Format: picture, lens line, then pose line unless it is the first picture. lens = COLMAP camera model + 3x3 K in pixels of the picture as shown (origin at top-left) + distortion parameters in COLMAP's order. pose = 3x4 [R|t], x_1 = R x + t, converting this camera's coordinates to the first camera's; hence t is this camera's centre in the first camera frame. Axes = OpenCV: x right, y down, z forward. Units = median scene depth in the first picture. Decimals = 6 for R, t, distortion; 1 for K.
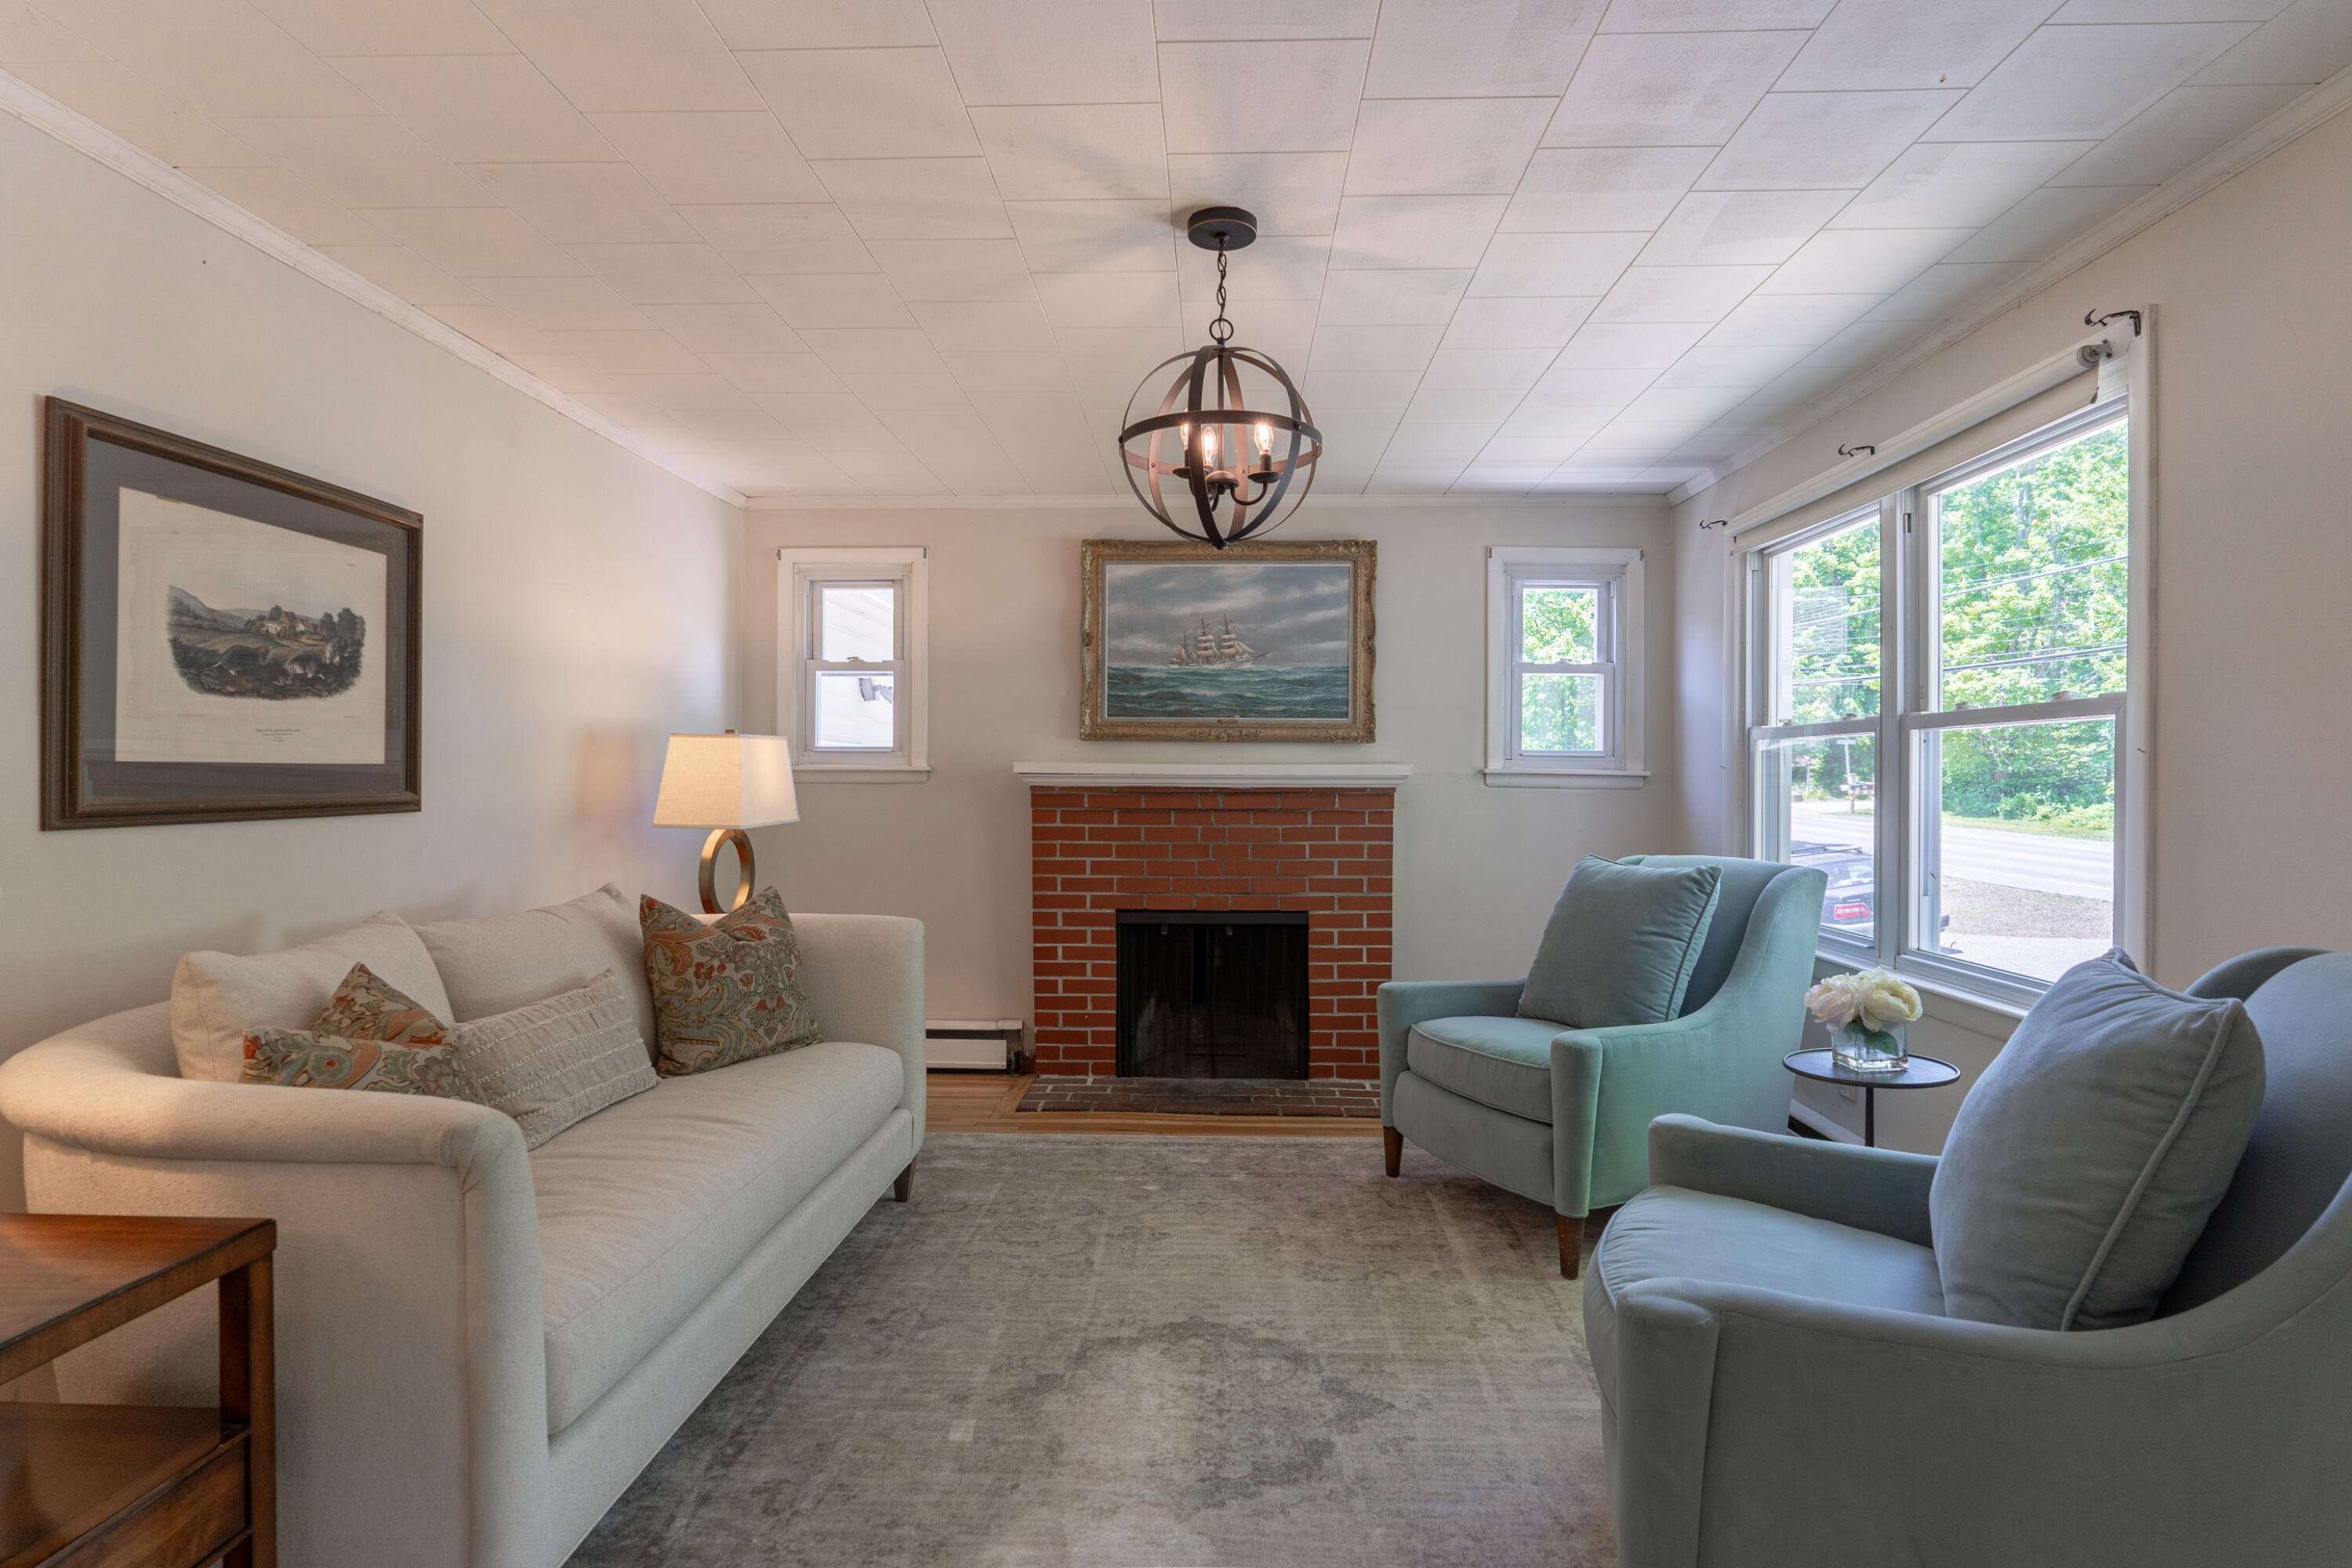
lens RADIAL K [[1135.5, 0, 1176.0], [0, 1135.5, 784.0], [0, 0, 1]] dist [-0.003329, 0.000126]
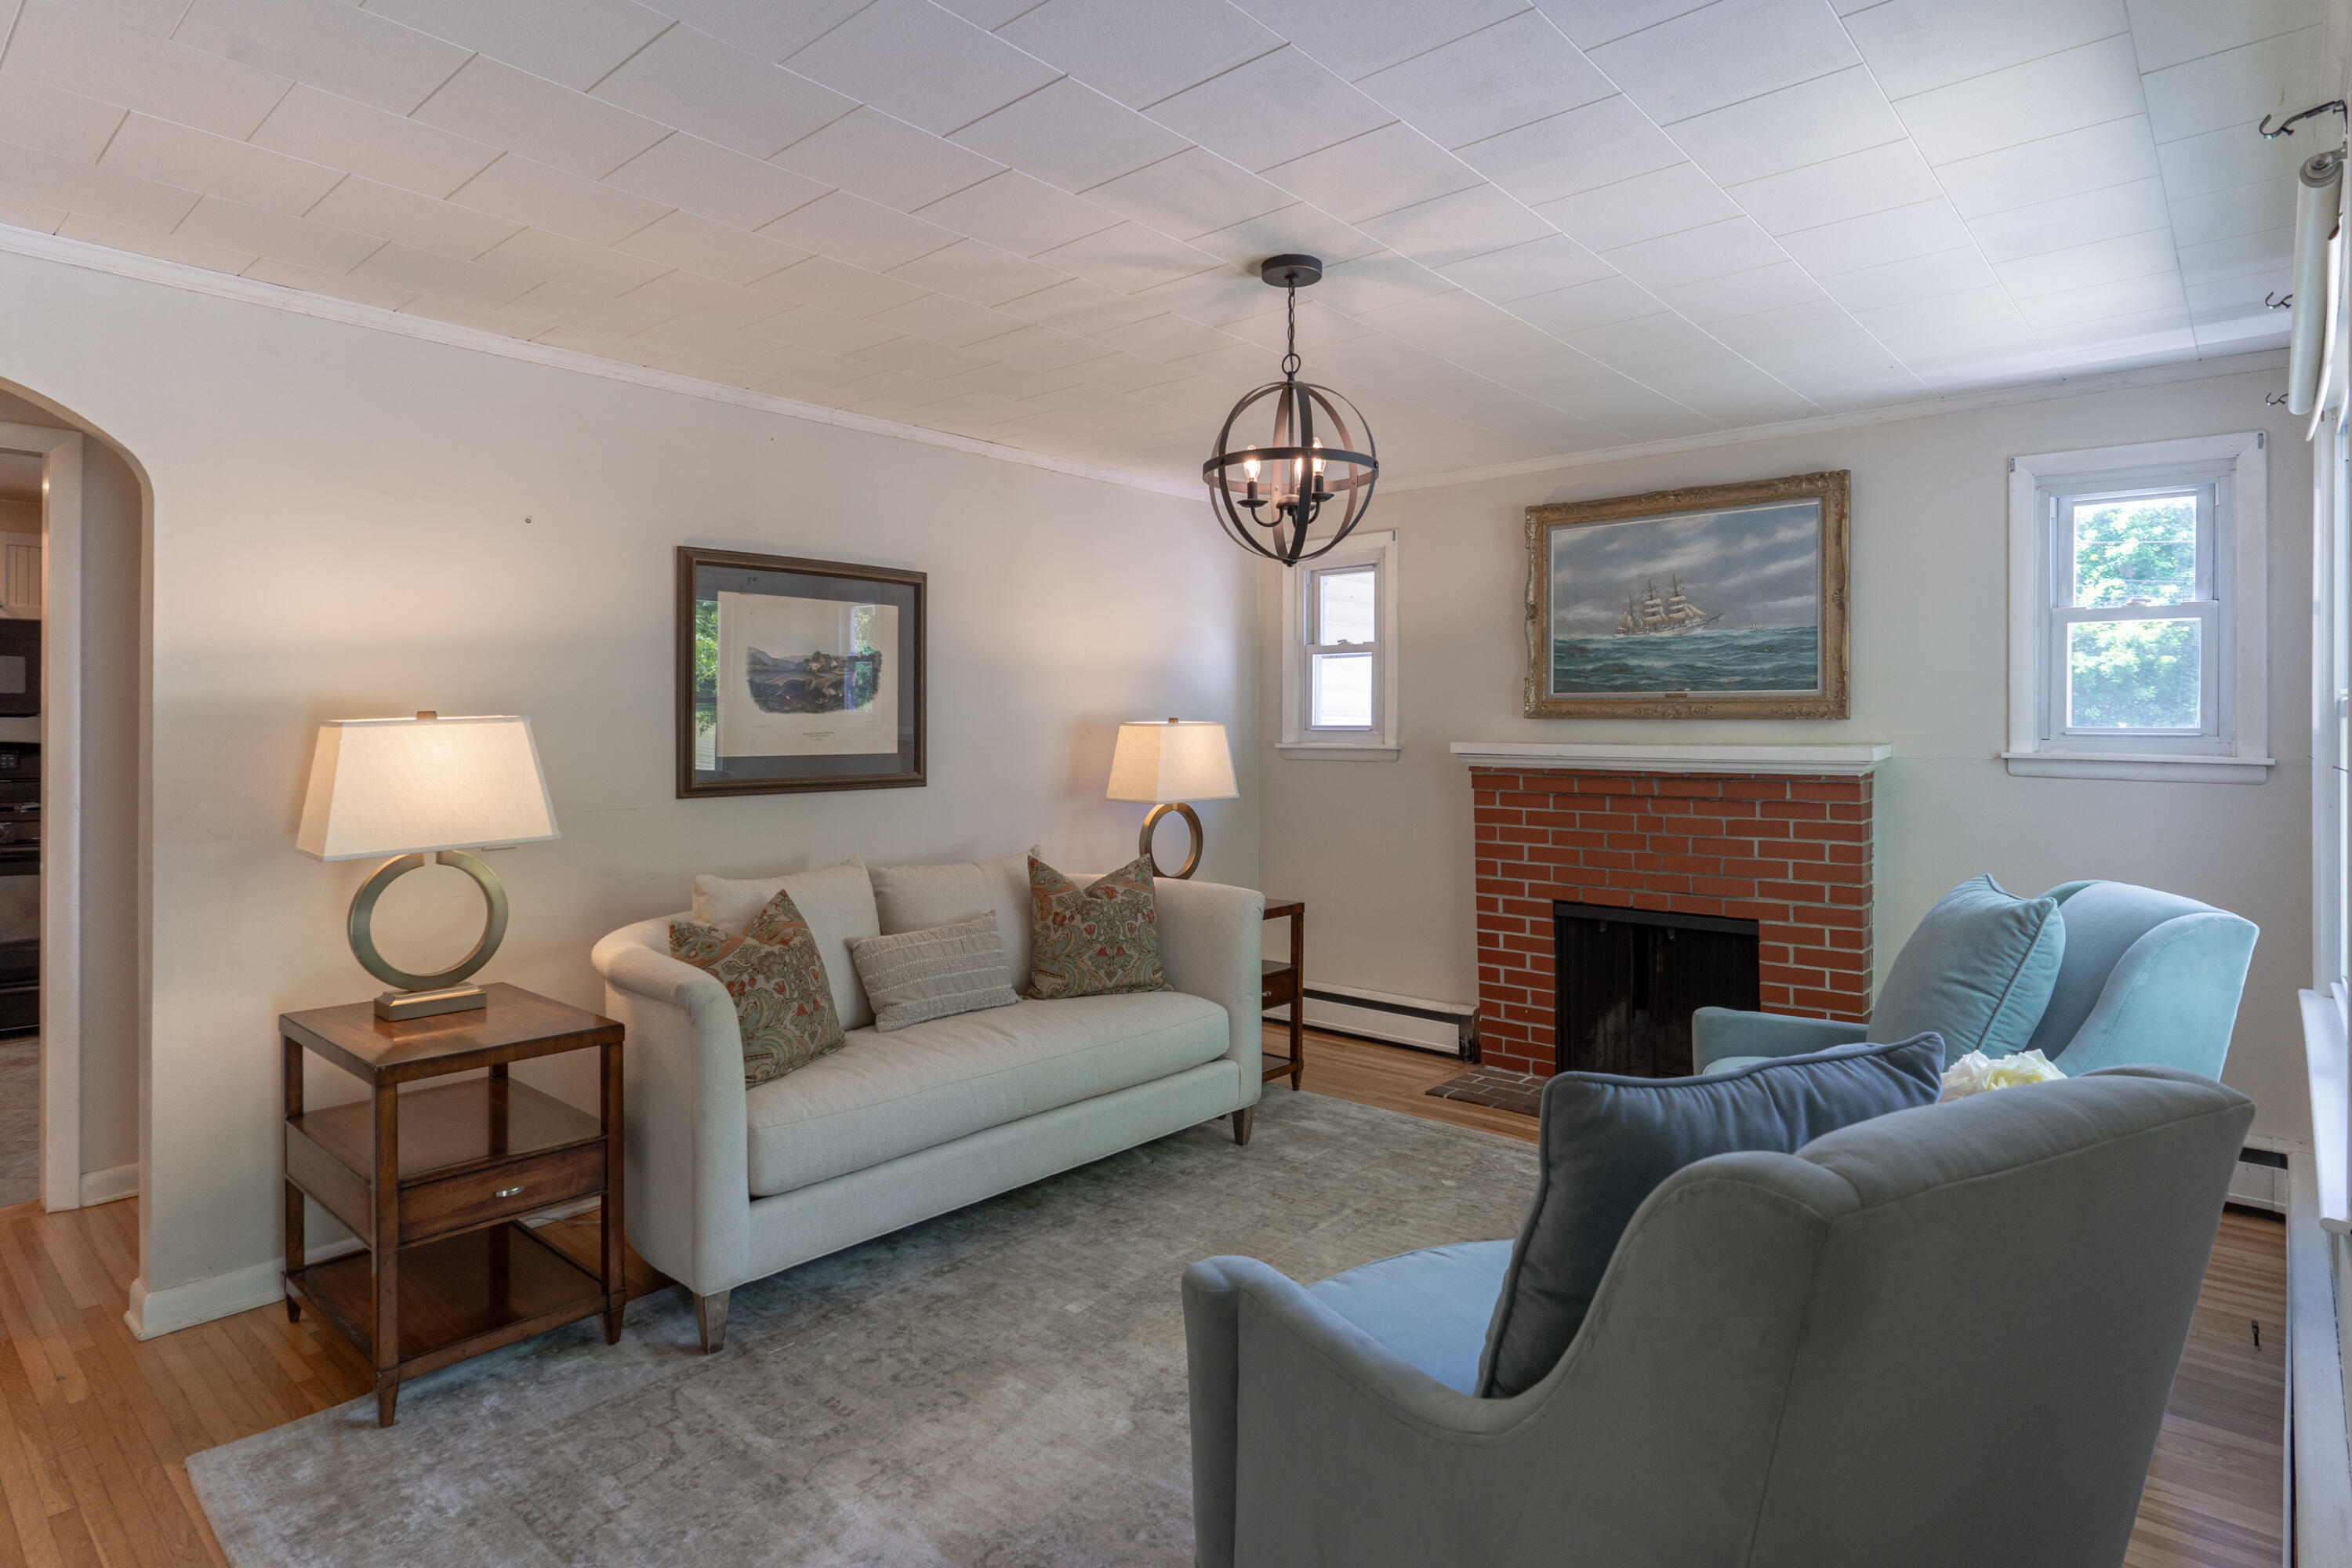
lens RADIAL K [[1392.0, 0, 1337.8], [0, 1392.0, 714.4], [0, 0, 1]] dist [-0.001221, -0.000604]
pose [[0.771143, -0.006628, -0.636627, 0.539938], [0.001172, 0.999959, -0.008991, -0.032014], [0.636661, 0.006188, 0.771119, 0.004234]]
